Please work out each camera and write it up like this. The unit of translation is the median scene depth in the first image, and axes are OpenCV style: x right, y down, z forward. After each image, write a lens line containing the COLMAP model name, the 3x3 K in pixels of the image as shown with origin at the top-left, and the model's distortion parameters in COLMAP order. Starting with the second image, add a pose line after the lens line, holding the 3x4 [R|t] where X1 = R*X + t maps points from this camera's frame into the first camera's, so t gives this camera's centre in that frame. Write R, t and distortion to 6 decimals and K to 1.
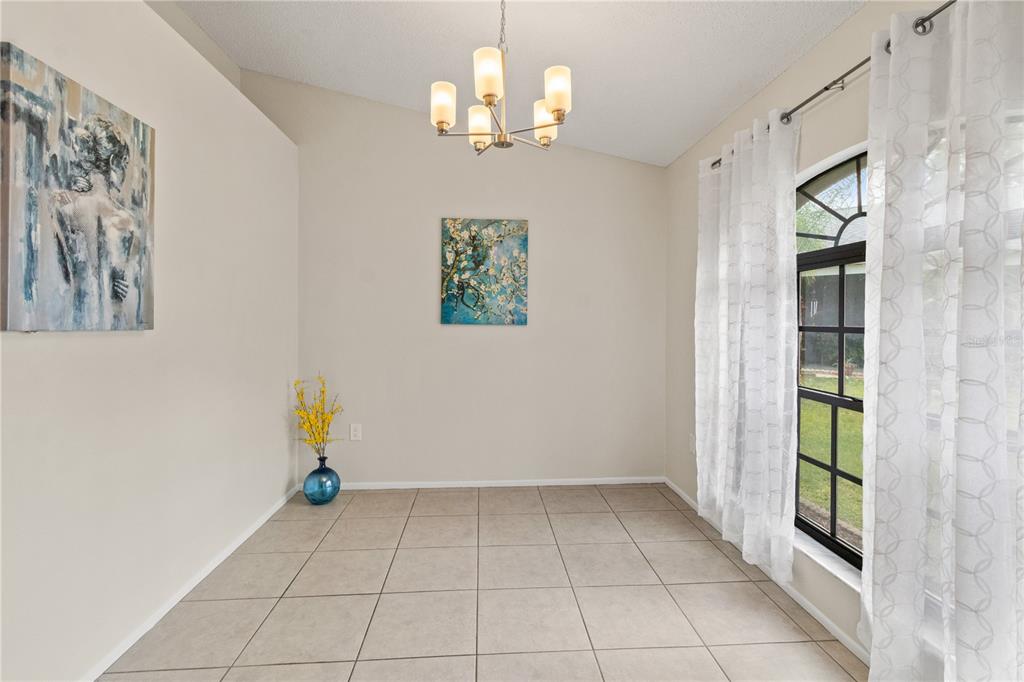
lens RADIAL K [[493.6, 0, 519.8], [0, 493.6, 319.6], [0, 0, 1]] dist [0.008248, 0.002703]
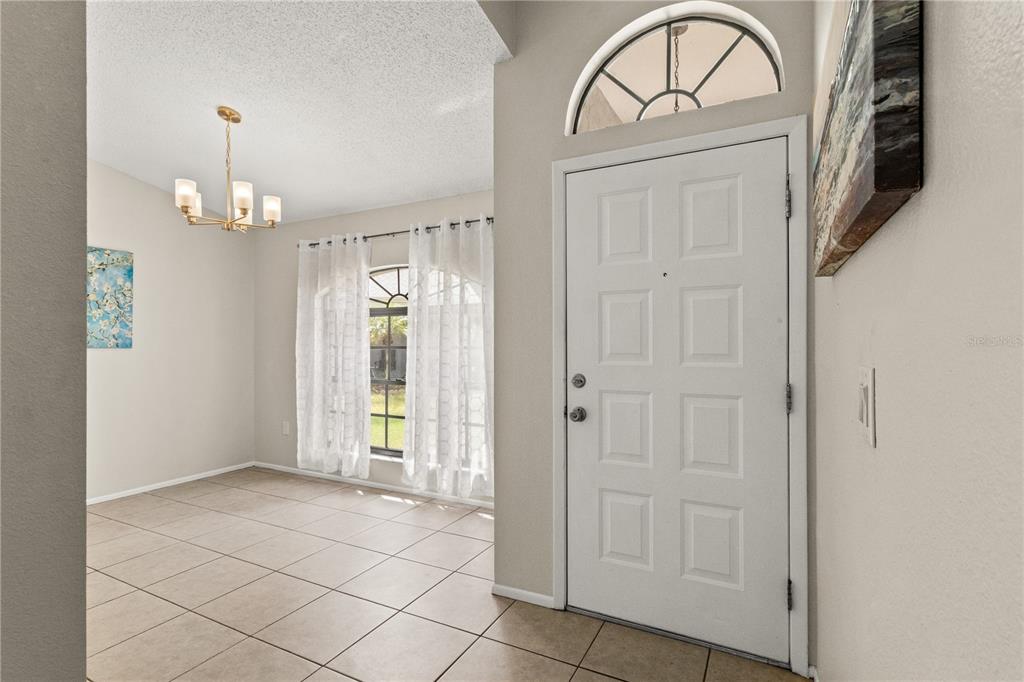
lens RADIAL K [[493.6, 0, 512.9], [0, 493.6, 340.8], [0, 0, 1]] dist [0.008248, 0.002703]
pose [[0.535382, 0.000669, 0.844610, -1.384488], [0.001110, 0.999998, -0.001495, -0.008449], [-0.844609, 0.001738, 0.535381, -0.915916]]
